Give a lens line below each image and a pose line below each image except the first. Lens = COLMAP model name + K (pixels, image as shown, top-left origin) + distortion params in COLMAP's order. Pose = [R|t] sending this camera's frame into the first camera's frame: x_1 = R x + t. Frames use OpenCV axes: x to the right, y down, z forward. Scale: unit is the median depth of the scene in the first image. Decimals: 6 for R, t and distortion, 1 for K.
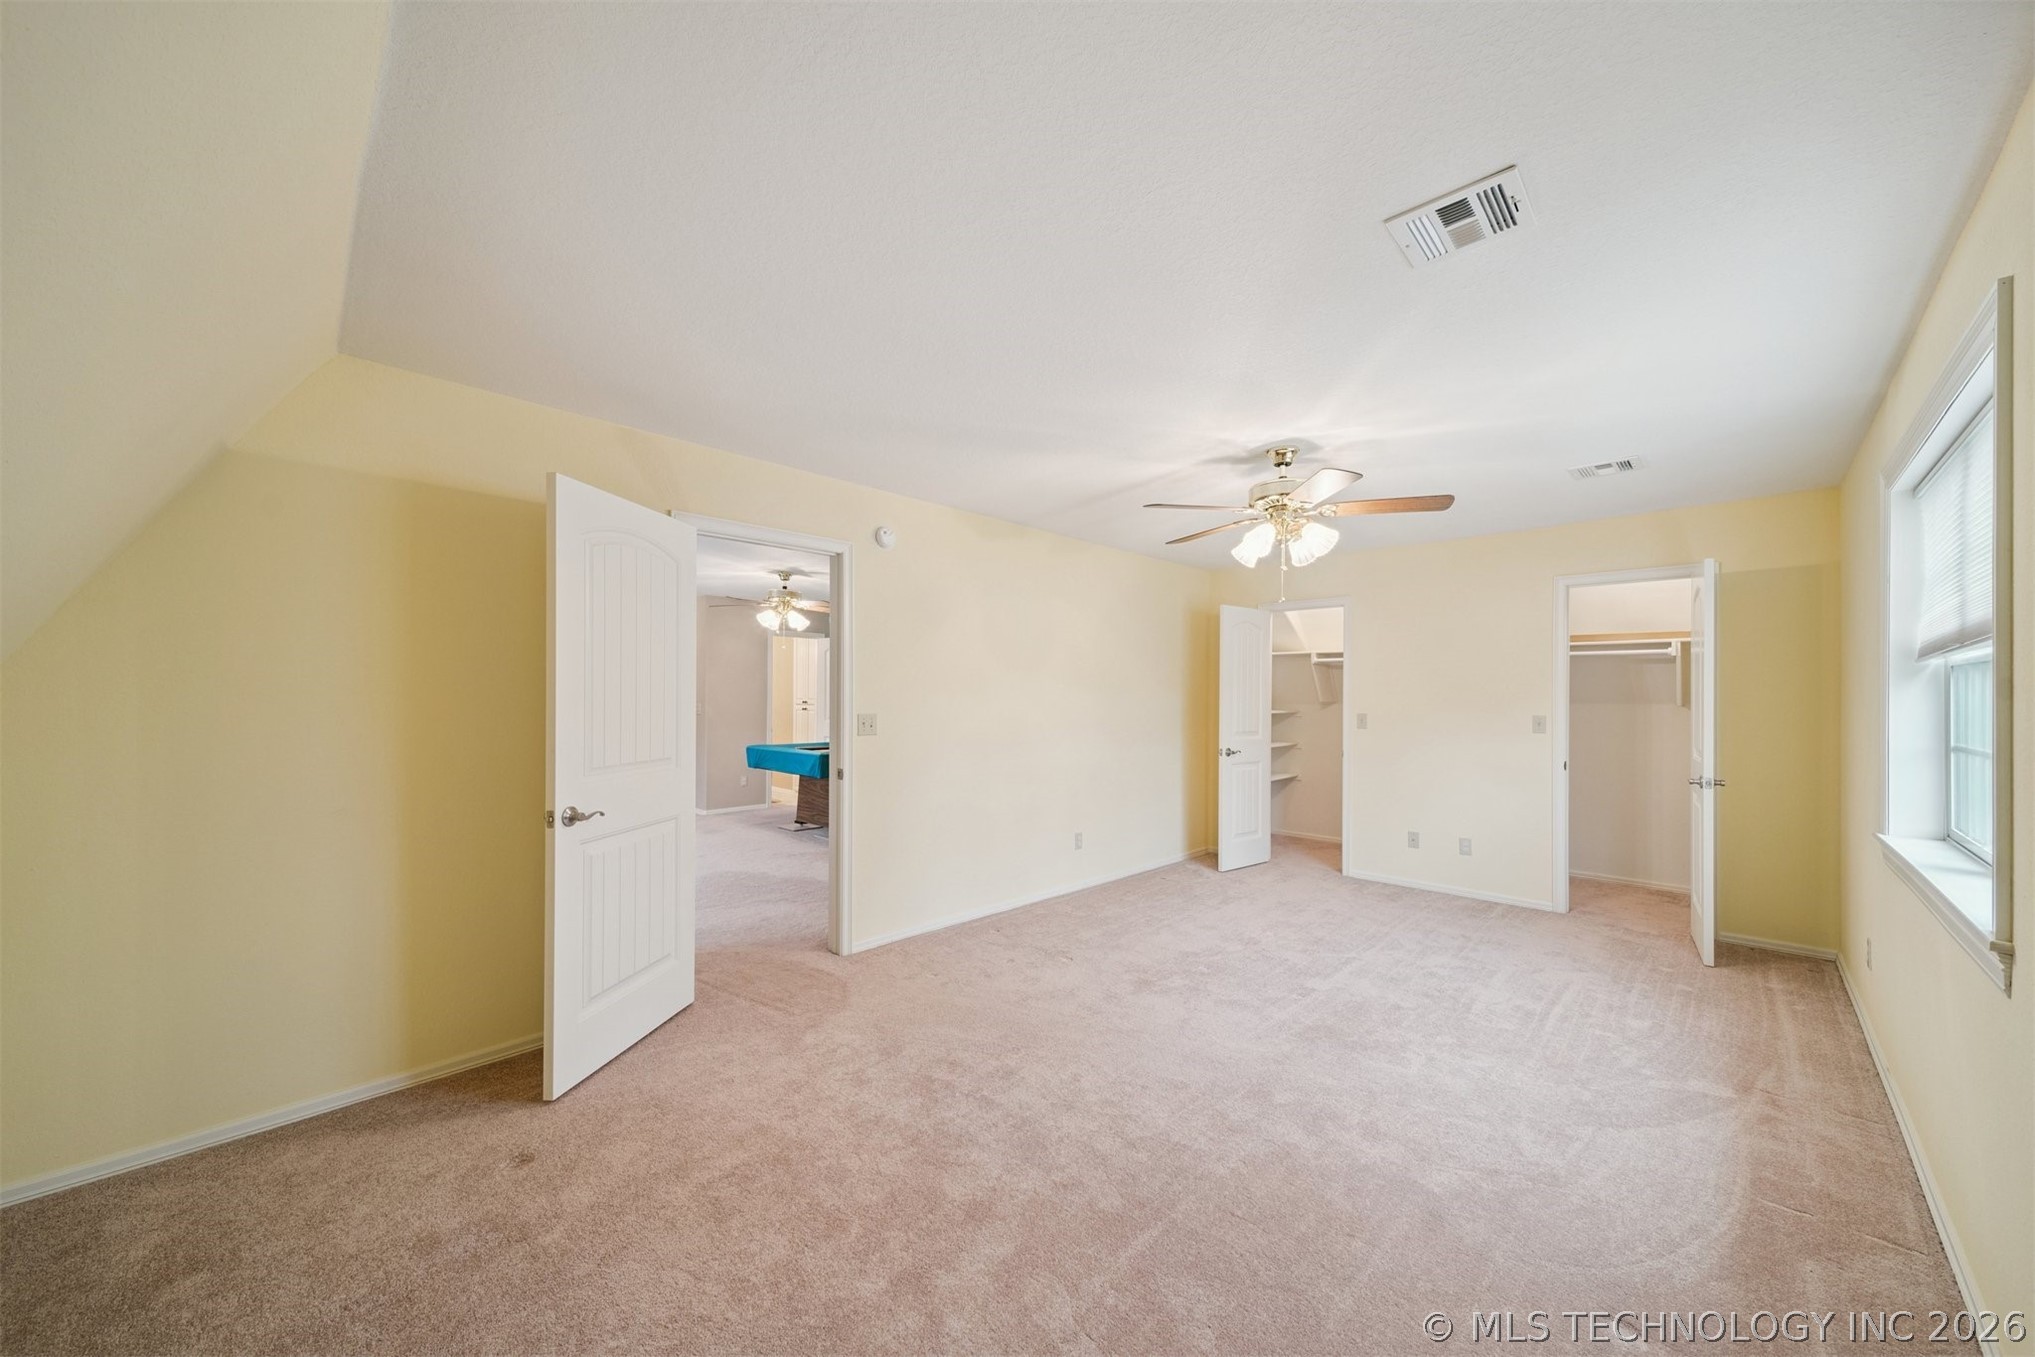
lens RADIAL K [[721.5, 0, 997.8], [0, 721.5, 690.0], [0, 0, 1]] dist [0.006979, -0.001999]
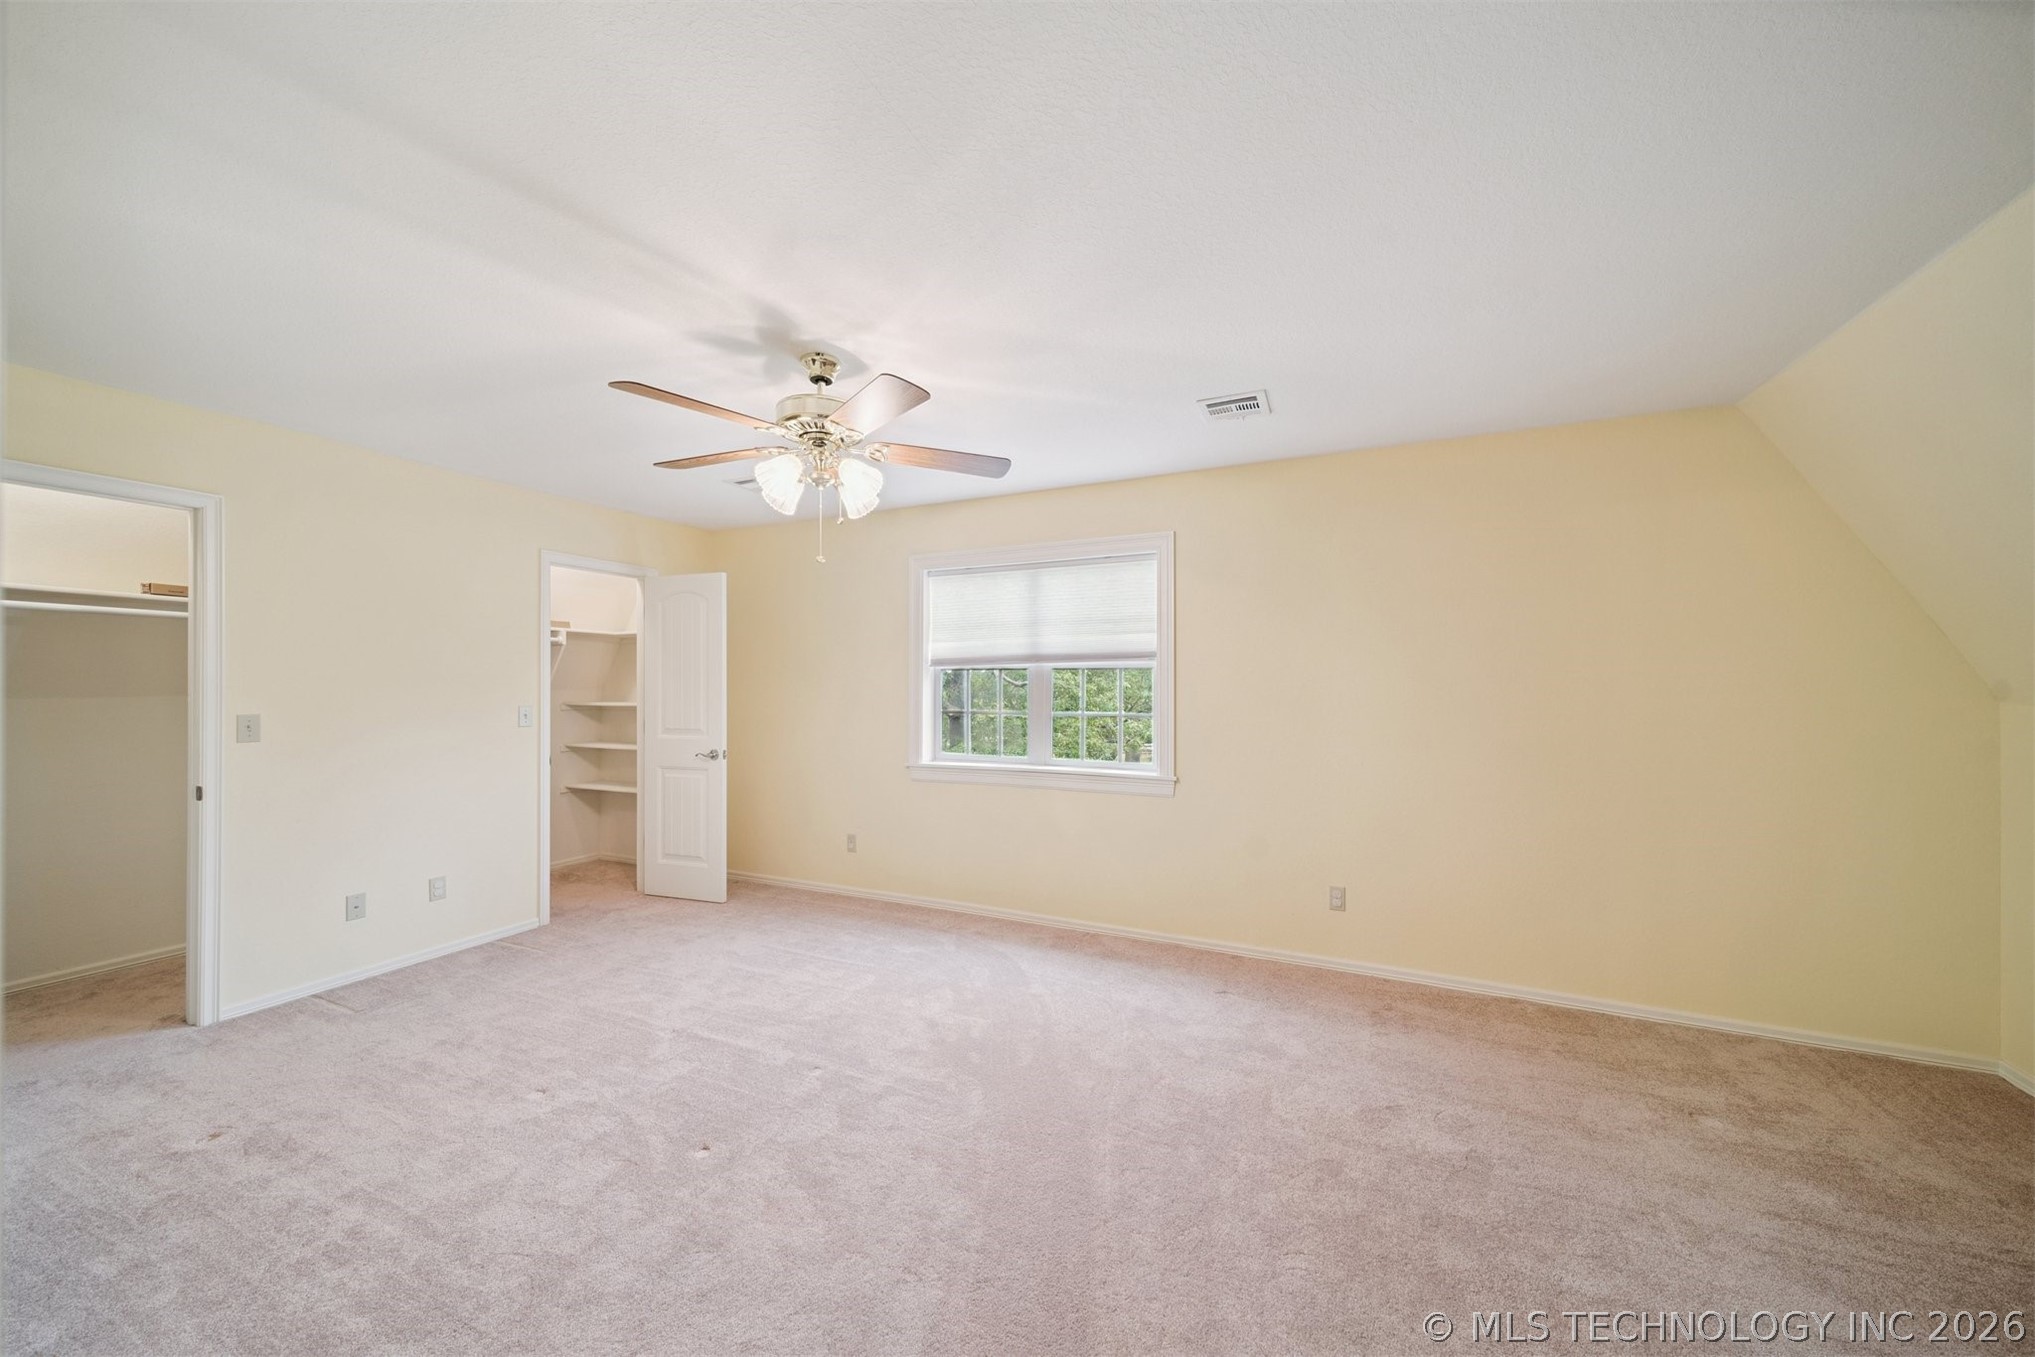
lens RADIAL K [[721.5, 0, 1018.4], [0, 721.5, 680.5], [0, 0, 1]] dist [0.006979, -0.001999]
pose [[-0.369898, 0.007435, 0.929043, -0.267750], [-0.009362, 0.999887, -0.011730, 0.007461], [-0.929025, -0.013037, -0.369786, 0.748390]]
